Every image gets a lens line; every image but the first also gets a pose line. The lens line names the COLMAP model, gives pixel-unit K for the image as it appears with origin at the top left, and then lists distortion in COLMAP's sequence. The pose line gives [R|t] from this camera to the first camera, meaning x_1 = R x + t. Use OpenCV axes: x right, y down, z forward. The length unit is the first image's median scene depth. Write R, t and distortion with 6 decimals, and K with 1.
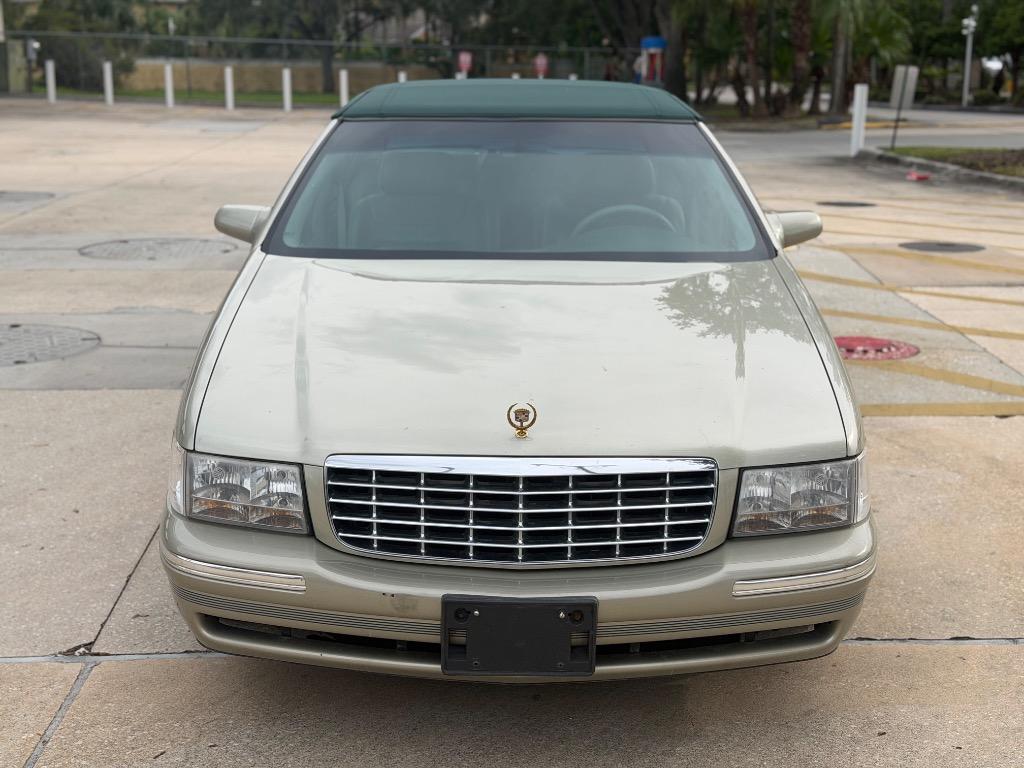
lens RADIAL K [[1434.8, 0, 511.6], [0, 1434.8, 381.6], [0, 0, 1]] dist [0.125954, 0.000000]
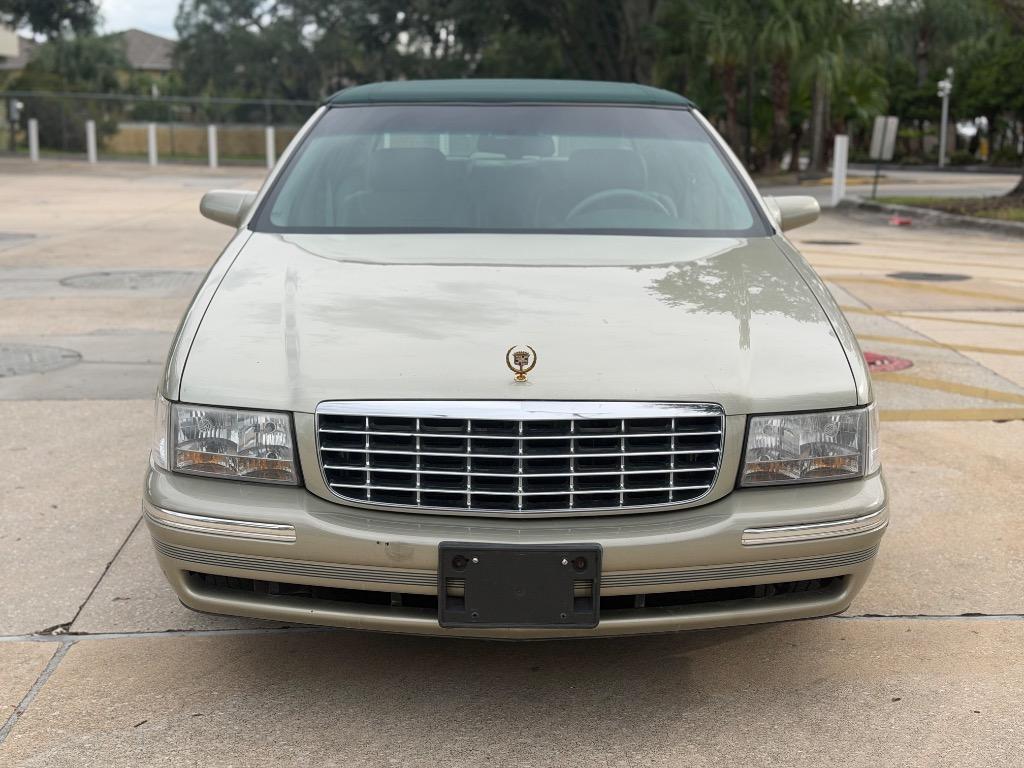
lens RADIAL K [[1434.8, 0, 512.1], [0, 1434.8, 384.4], [0, 0, 1]] dist [0.125954, 0.000000]
pose [[0.999913, -0.002895, 0.012895, -0.007490], [0.003455, 0.999042, -0.043628, 0.053817], [-0.012756, 0.043669, 0.998965, 0.025844]]
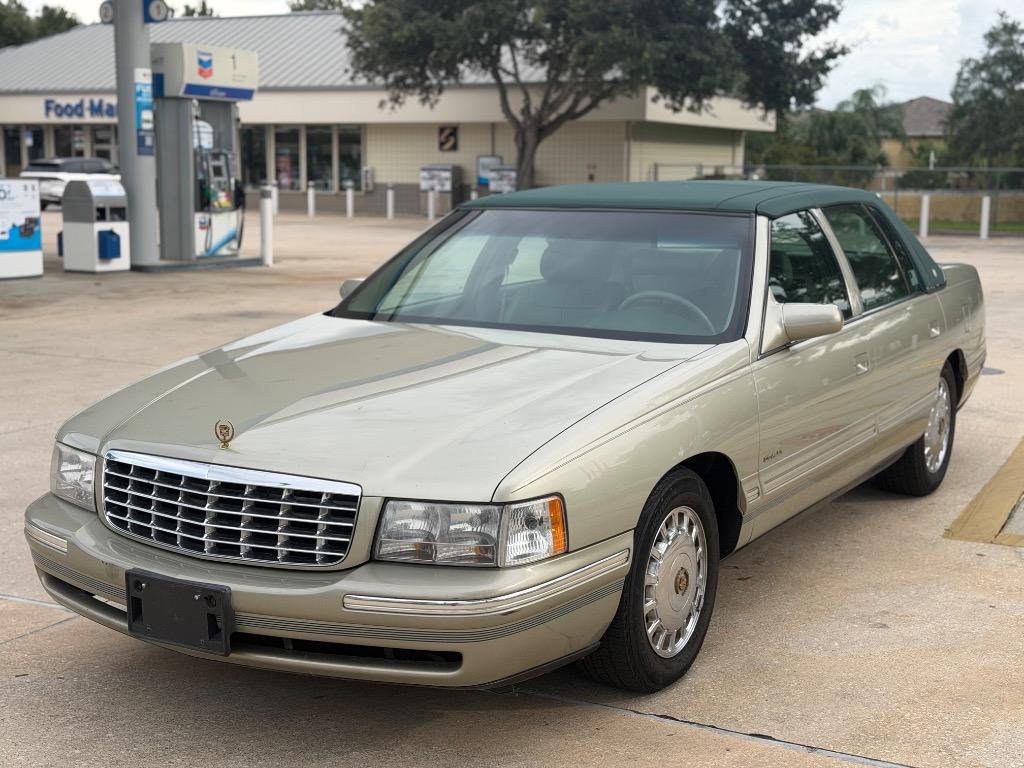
lens RADIAL K [[1434.8, 0, 508.7], [0, 1434.8, 381.0], [0, 0, 1]] dist [0.125954, 0.000000]
pose [[0.863712, 0.075520, -0.498295, 0.520644], [-0.119690, 0.991160, -0.057245, 0.015129], [0.489567, 0.109084, 0.865116, 0.050828]]
